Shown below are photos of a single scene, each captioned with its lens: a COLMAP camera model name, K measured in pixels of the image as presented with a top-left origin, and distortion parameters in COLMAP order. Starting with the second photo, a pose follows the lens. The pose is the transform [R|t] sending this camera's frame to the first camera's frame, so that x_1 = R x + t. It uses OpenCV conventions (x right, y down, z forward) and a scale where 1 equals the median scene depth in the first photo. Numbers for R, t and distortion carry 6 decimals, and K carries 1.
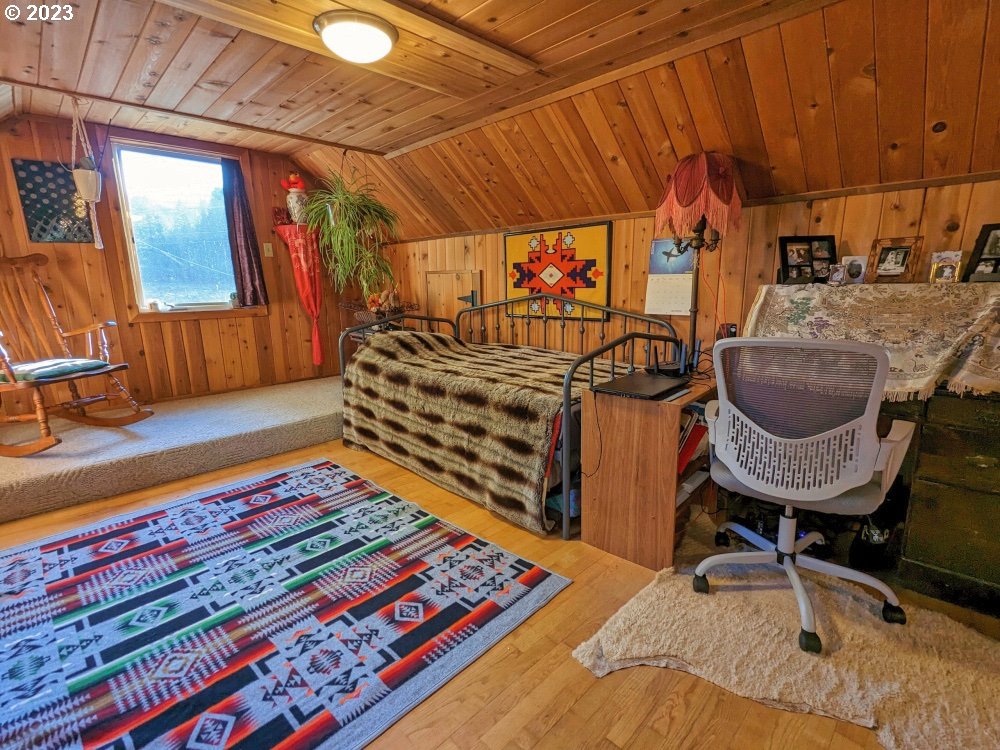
lens RADIAL K [[470.7, 0, 499.8], [0, 470.7, 378.4], [0, 0, 1]] dist [0.000511, -0.000480]
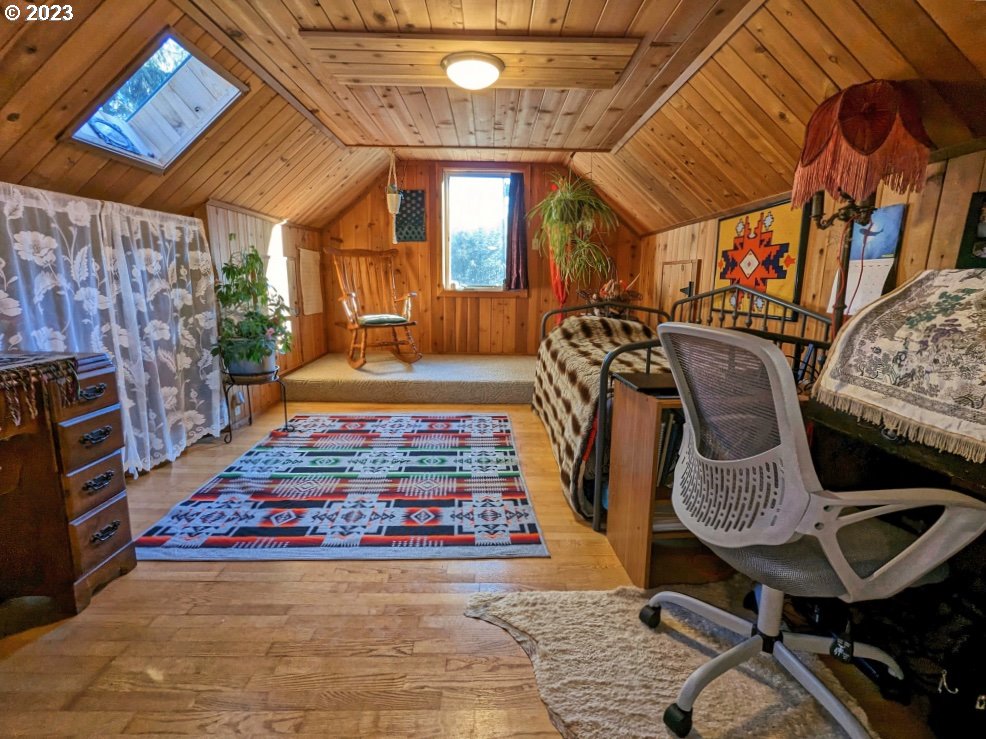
lens RADIAL K [[464.1, 0, 492.8], [0, 464.1, 372.9], [0, 0, 1]] dist [0.000511, -0.000480]
pose [[0.725206, 0.160992, -0.669446, 0.378177], [-0.163938, 0.984692, 0.059212, 0.001178], [0.668730, 0.066807, 0.740497, 0.083933]]
